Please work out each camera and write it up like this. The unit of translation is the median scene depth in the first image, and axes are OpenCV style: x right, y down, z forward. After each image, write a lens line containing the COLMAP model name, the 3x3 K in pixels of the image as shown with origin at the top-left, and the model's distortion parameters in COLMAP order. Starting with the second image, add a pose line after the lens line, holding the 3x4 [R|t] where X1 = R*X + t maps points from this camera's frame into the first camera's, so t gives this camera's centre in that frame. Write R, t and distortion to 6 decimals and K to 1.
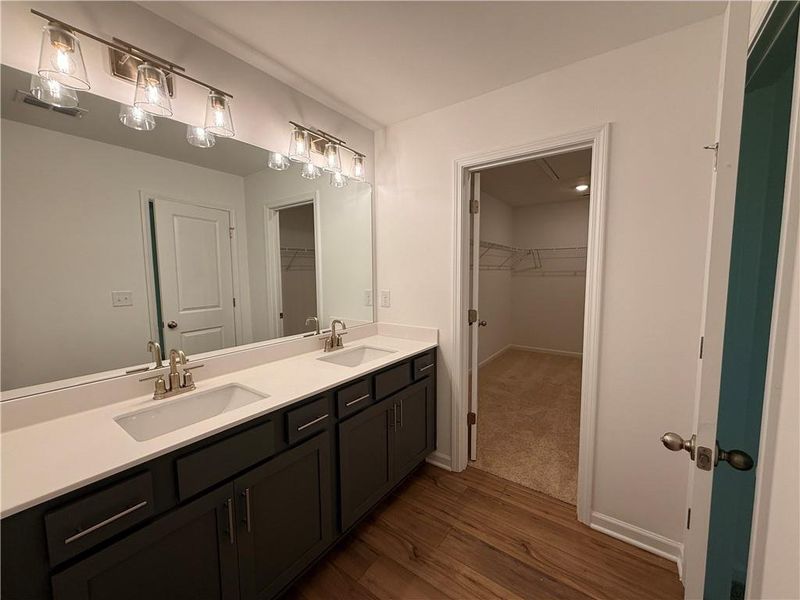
lens RADIAL K [[318.5, 0, 398.5], [0, 318.5, 300.3], [0, 0, 1]] dist [0.001822, 0.000079]
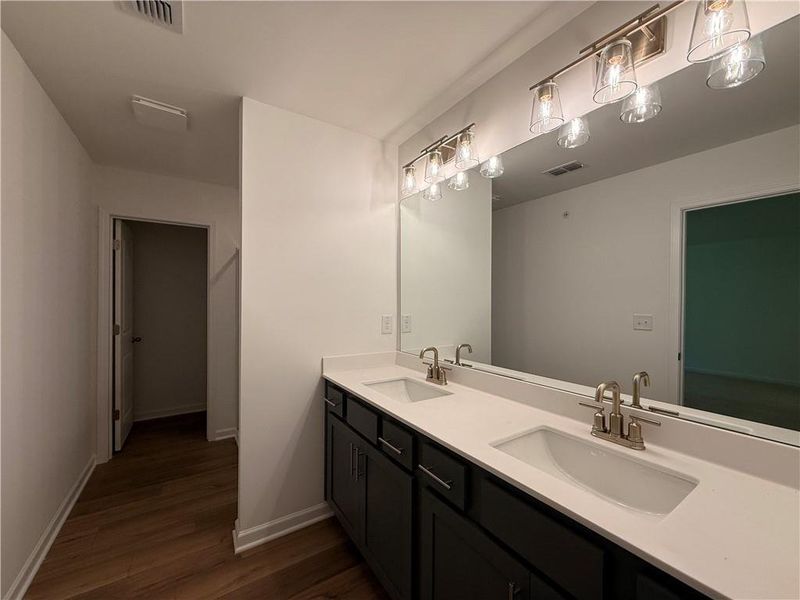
lens RADIAL K [[682.4, 0, 400.0], [0, 682.4, 300.0], [0, 0, 1]] dist [0.135338, -0.202634]
pose [[-0.592267, 0.005760, -0.805721, 1.036517], [-0.072863, 0.995495, 0.060677, -0.126596], [0.802441, 0.094644, -0.589179, 1.601452]]
